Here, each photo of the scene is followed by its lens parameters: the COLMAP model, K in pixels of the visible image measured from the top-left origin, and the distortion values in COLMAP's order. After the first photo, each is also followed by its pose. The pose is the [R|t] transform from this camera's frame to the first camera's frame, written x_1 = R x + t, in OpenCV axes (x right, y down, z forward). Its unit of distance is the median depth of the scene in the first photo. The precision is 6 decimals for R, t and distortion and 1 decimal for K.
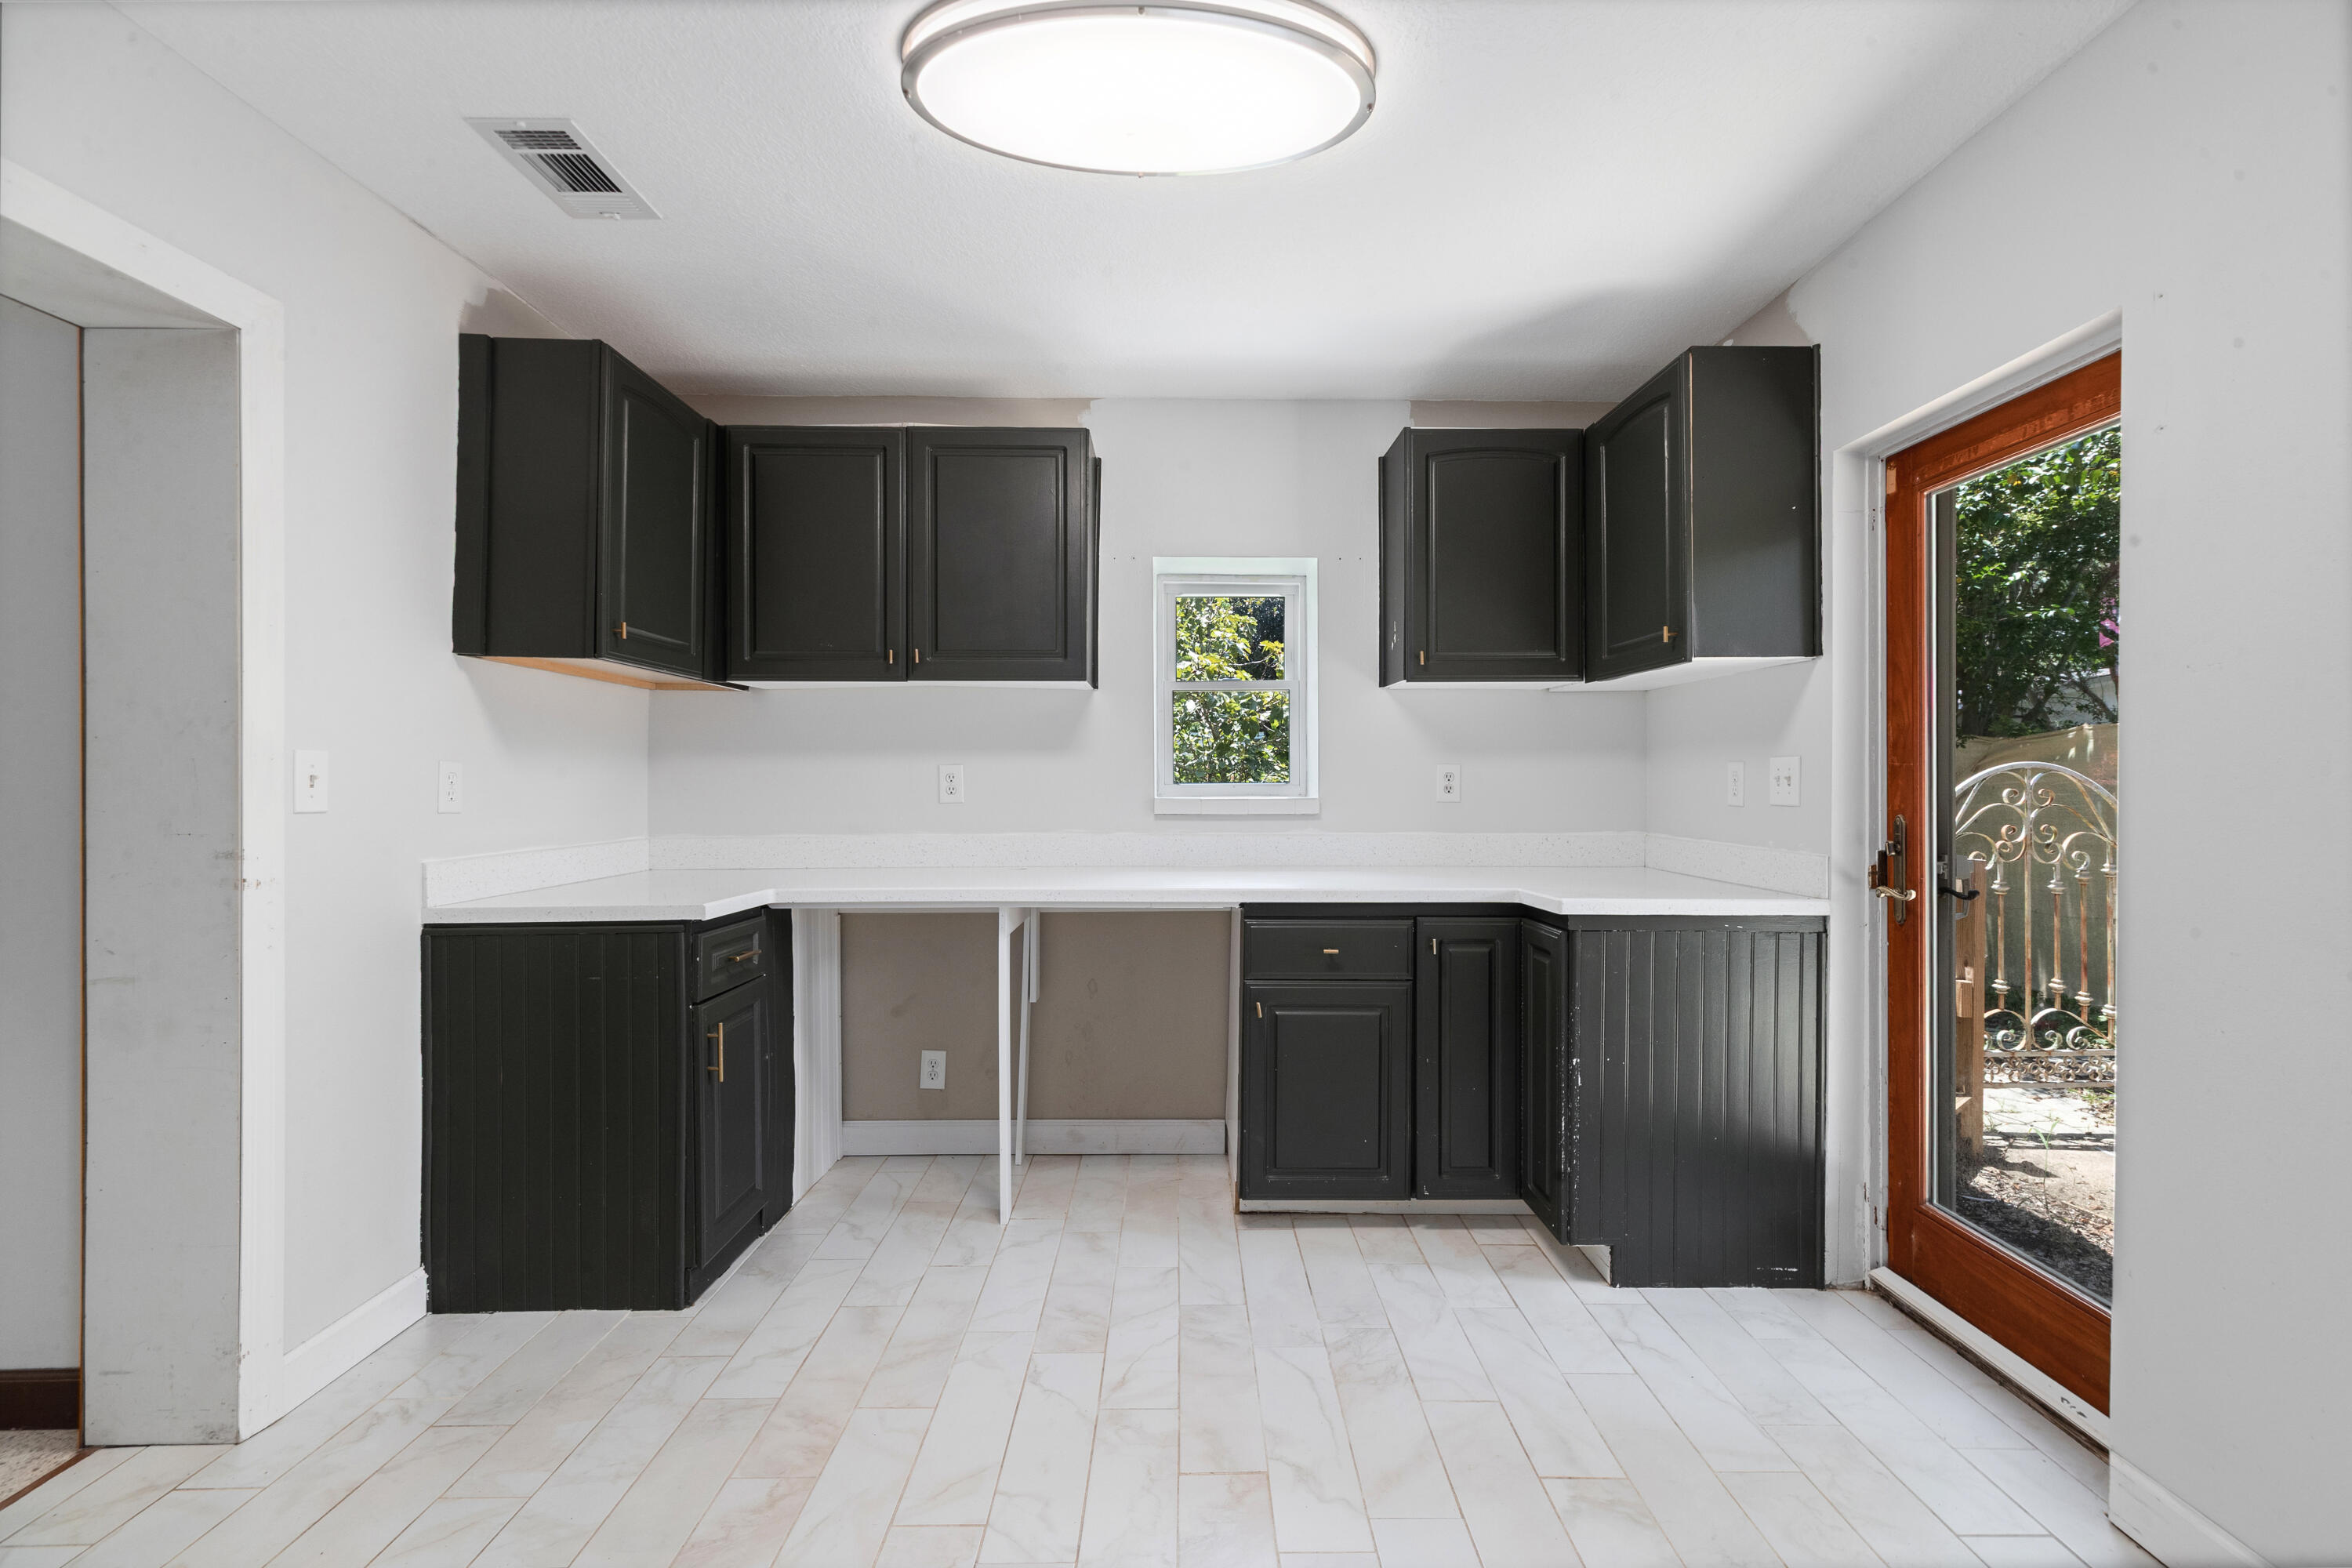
lens RADIAL K [[1062.0, 0, 1180.0], [0, 1062.0, 774.8], [0, 0, 1]] dist [0.004774, -0.000280]
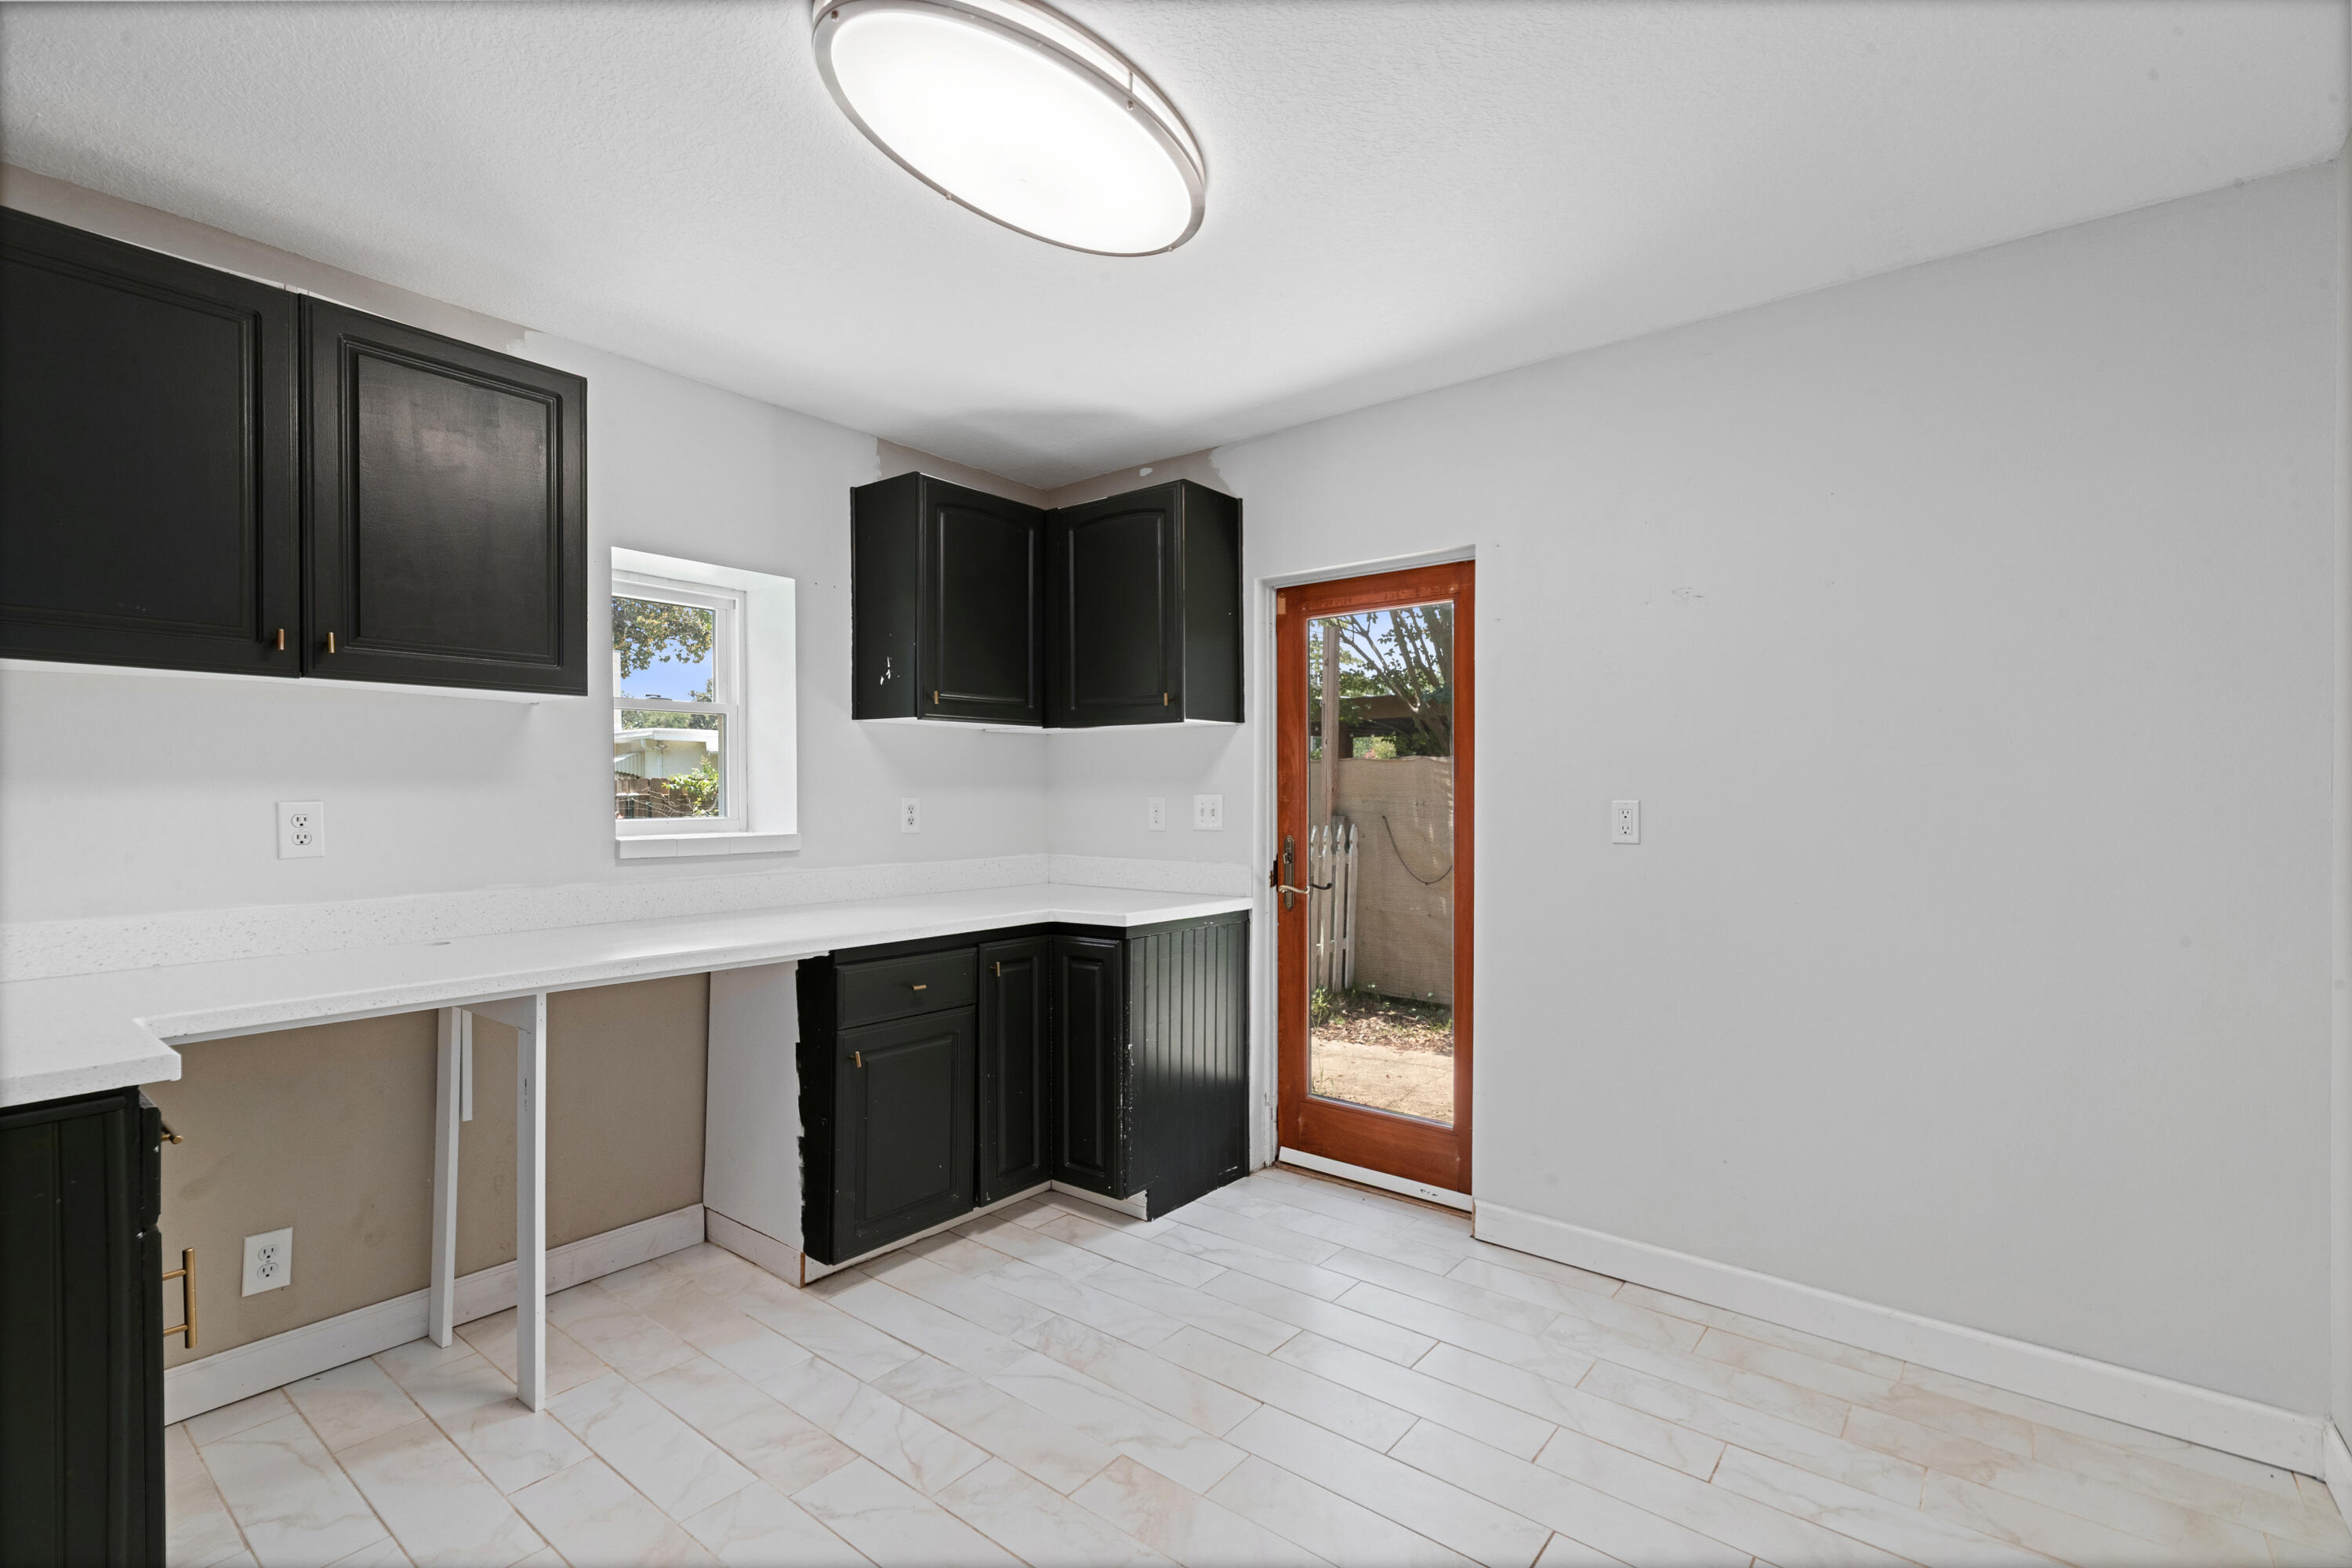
lens RADIAL K [[1057.8, 0, 1188.1], [0, 1057.8, 793.7], [0, 0, 1]] dist [0.009936, -0.000573]
pose [[0.631245, -0.001995, 0.775581, -0.510395], [-0.002034, 0.999989, 0.004228, -0.024345], [-0.775581, -0.004247, 0.631234, 0.178719]]
